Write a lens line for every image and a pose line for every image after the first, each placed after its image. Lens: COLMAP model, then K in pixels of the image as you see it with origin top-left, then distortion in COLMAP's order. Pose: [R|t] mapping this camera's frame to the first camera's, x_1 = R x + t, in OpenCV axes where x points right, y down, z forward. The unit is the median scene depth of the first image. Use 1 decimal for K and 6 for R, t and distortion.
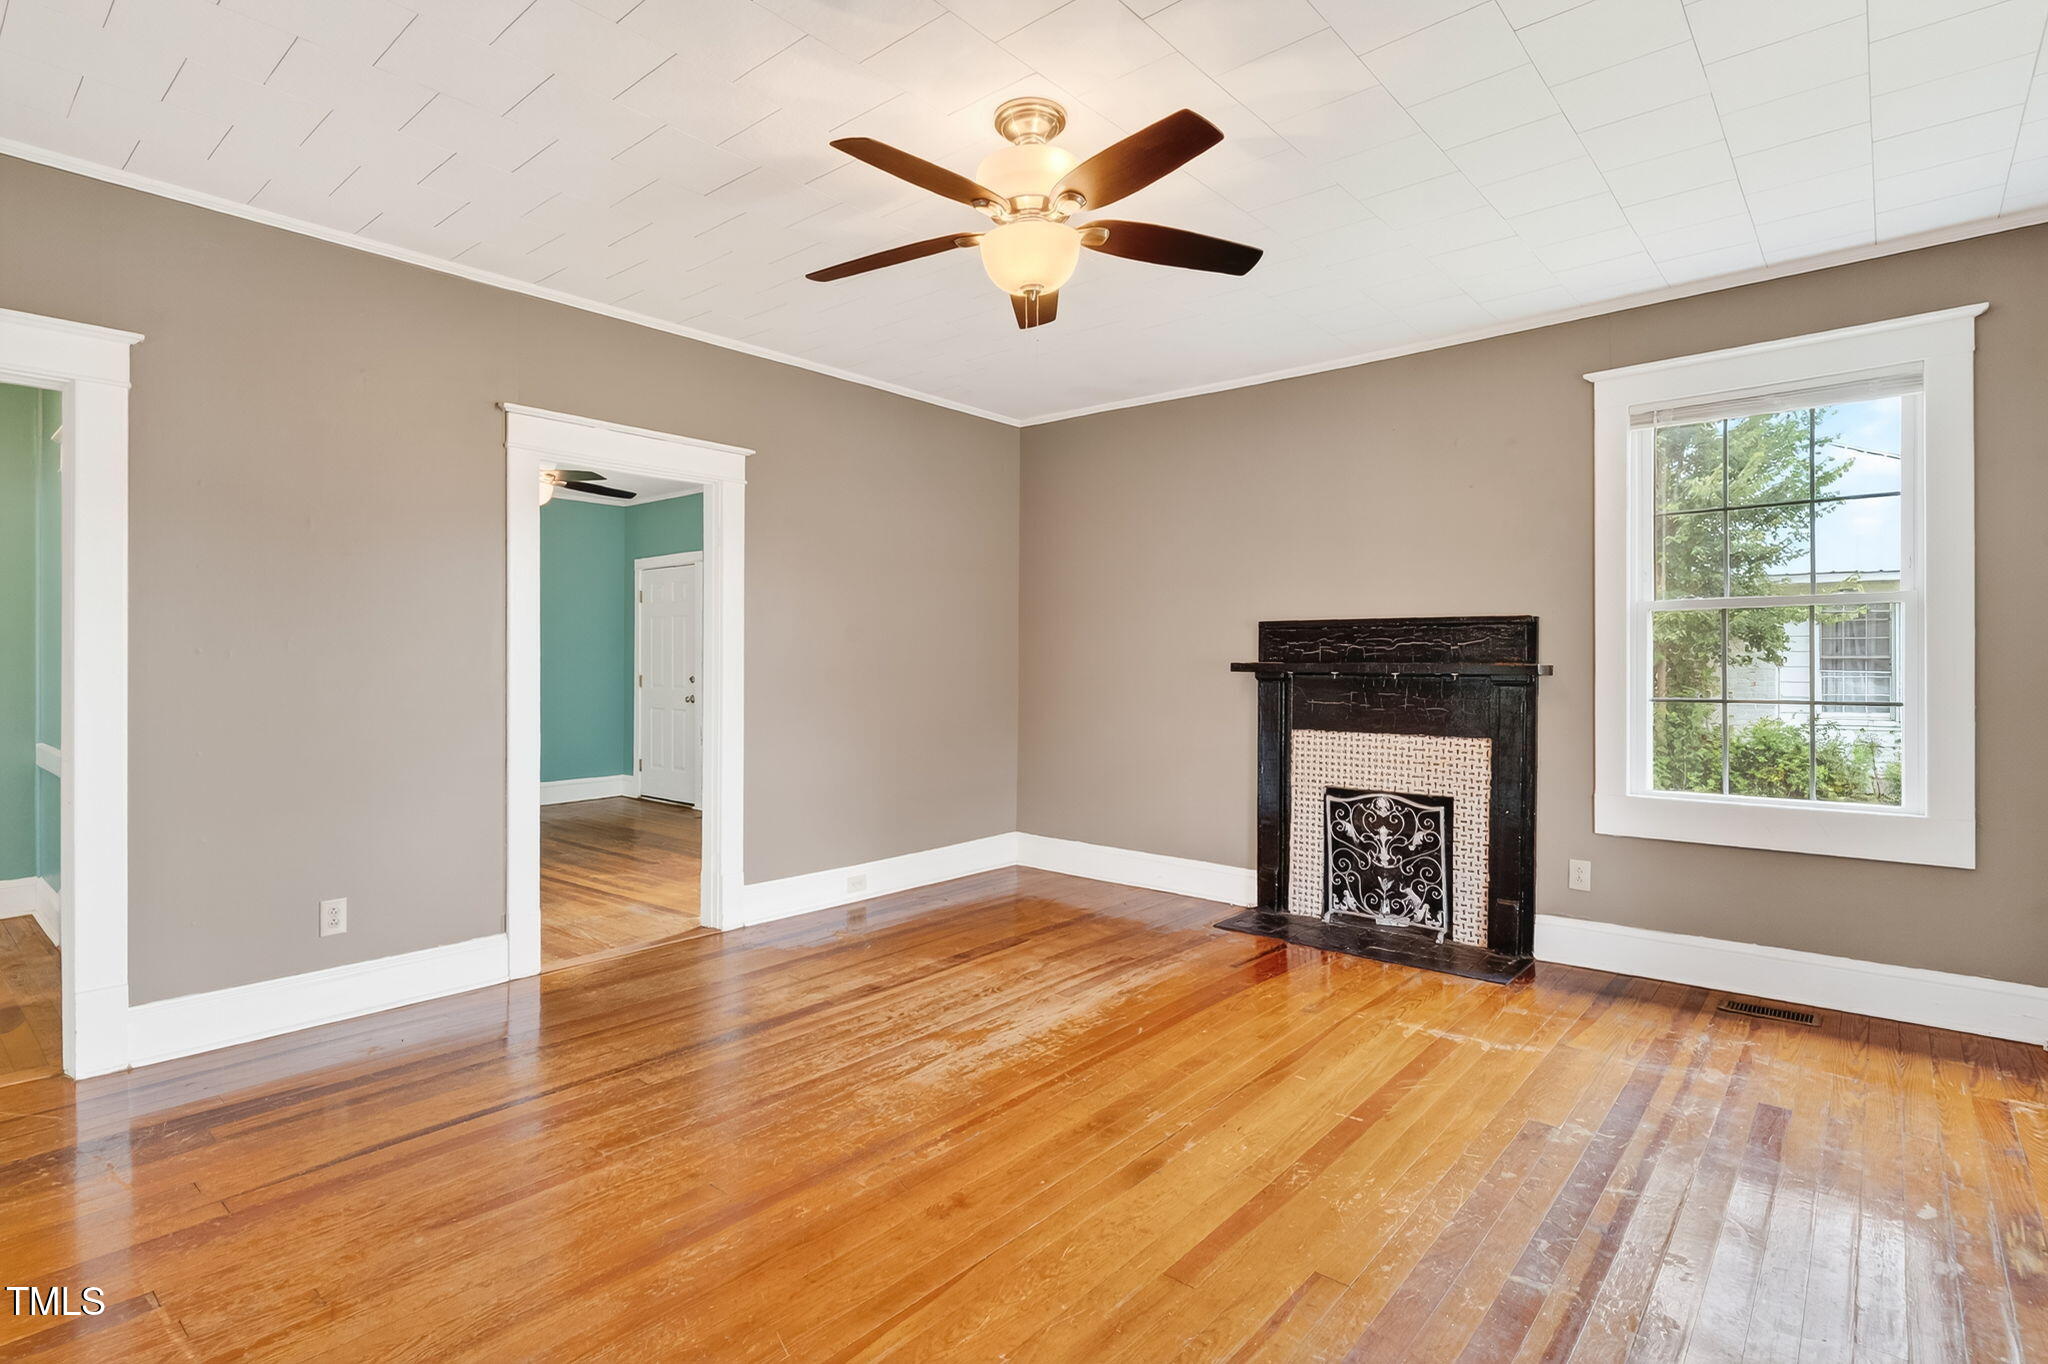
lens RADIAL K [[1017.1, 0, 1003.0], [0, 1017.1, 659.5], [0, 0, 1]] dist [-0.001512, -0.000200]
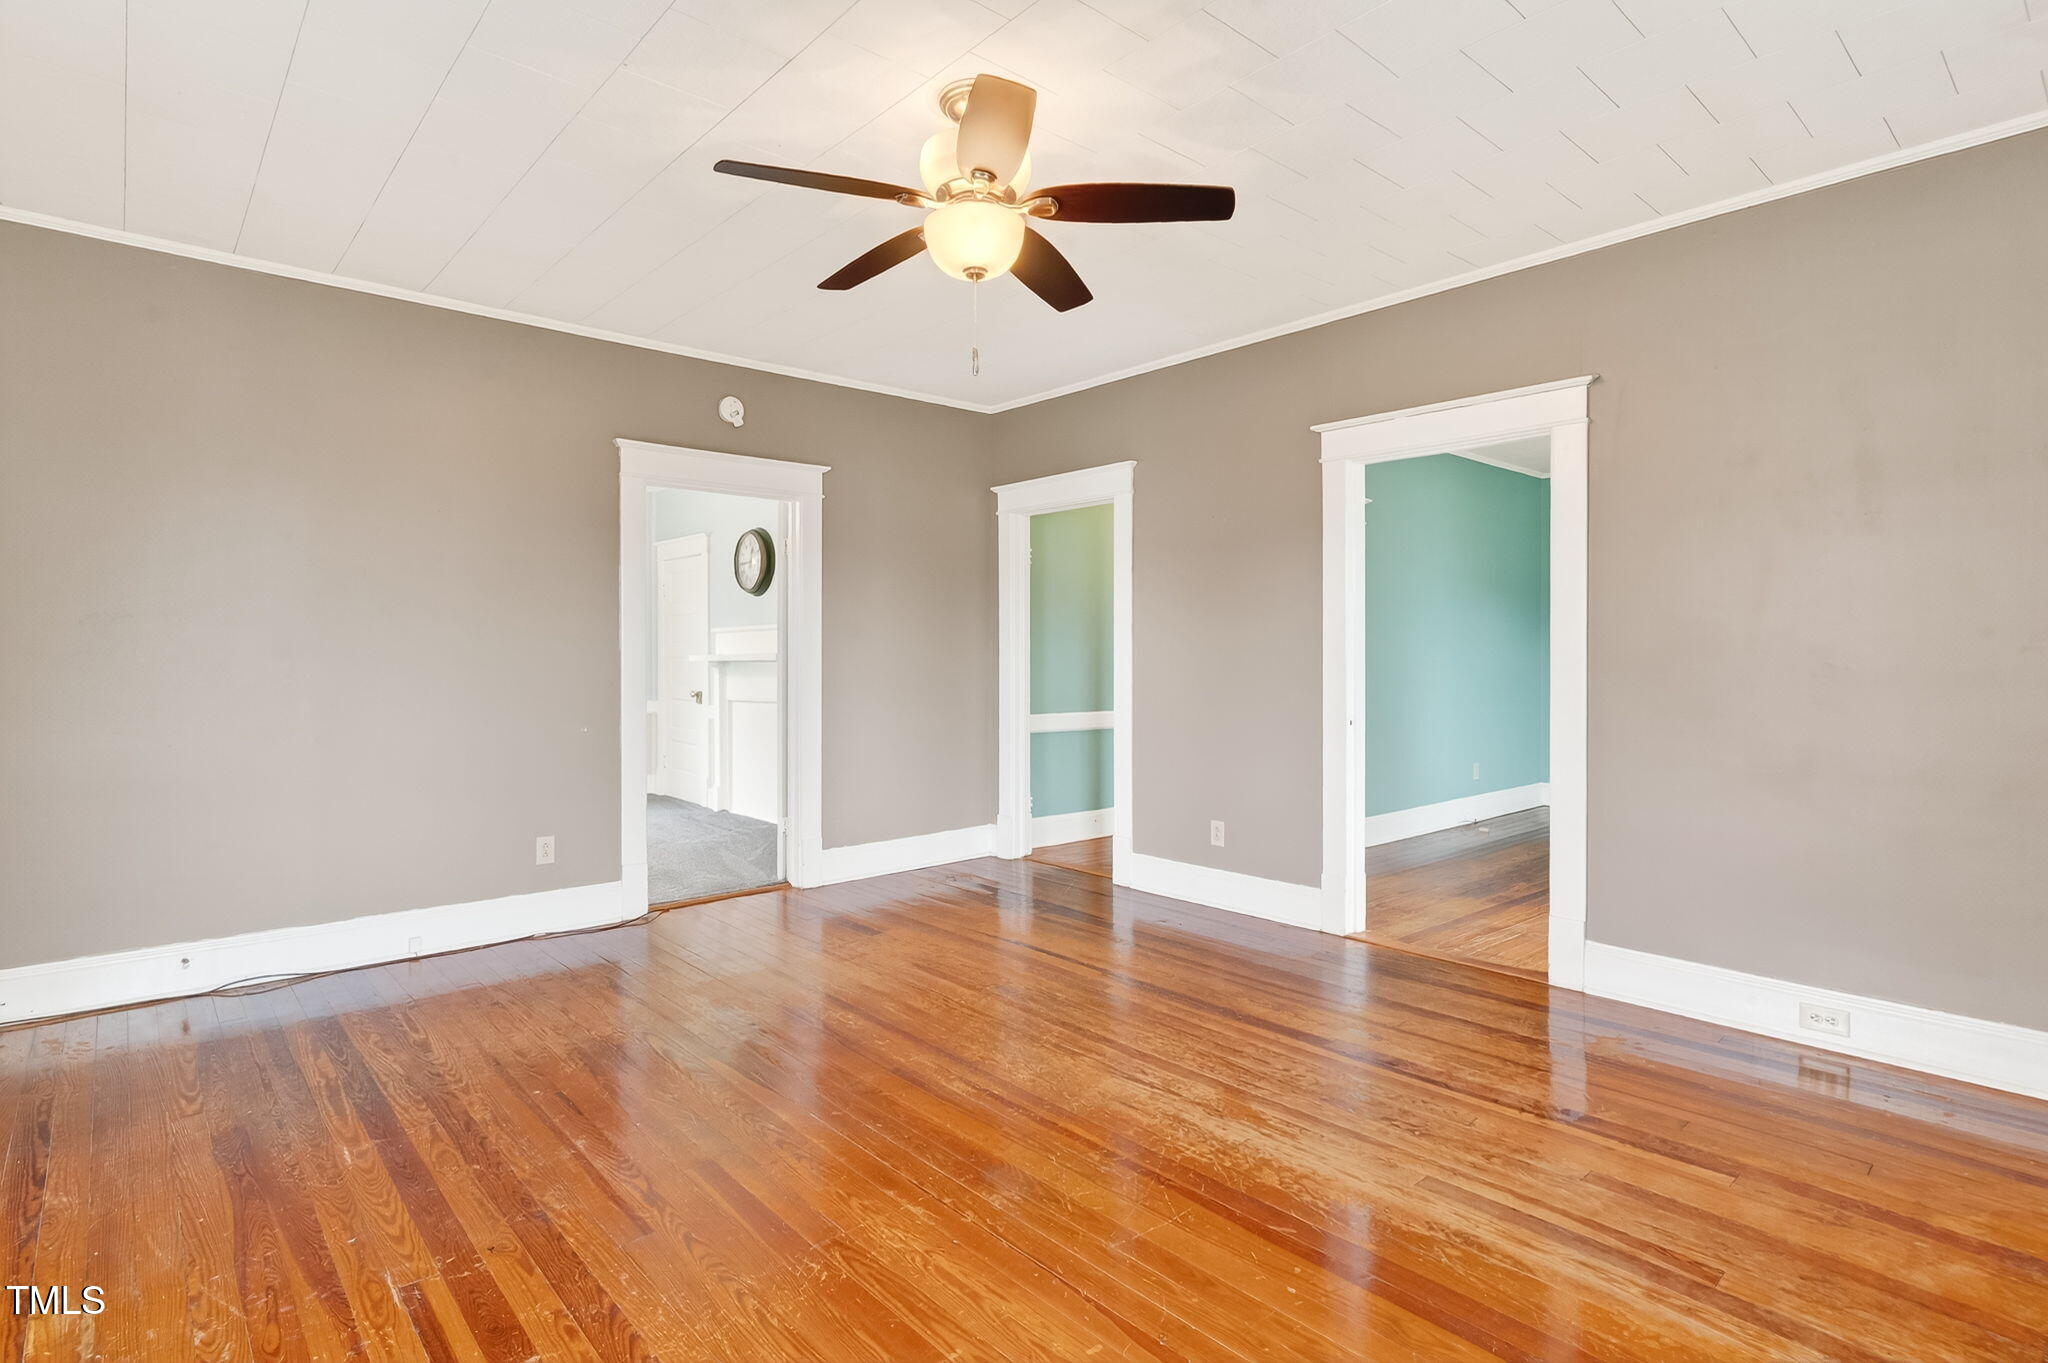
lens RADIAL K [[1017.1, 0, 1003.0], [0, 1017.1, 659.0], [0, 0, 1]] dist [-0.001512, -0.000200]
pose [[-0.136182, 0.005942, -0.990666, 0.763451], [0.002134, 0.999981, 0.005705, 0.003323], [0.990682, -0.001337, -0.136192, 0.885166]]
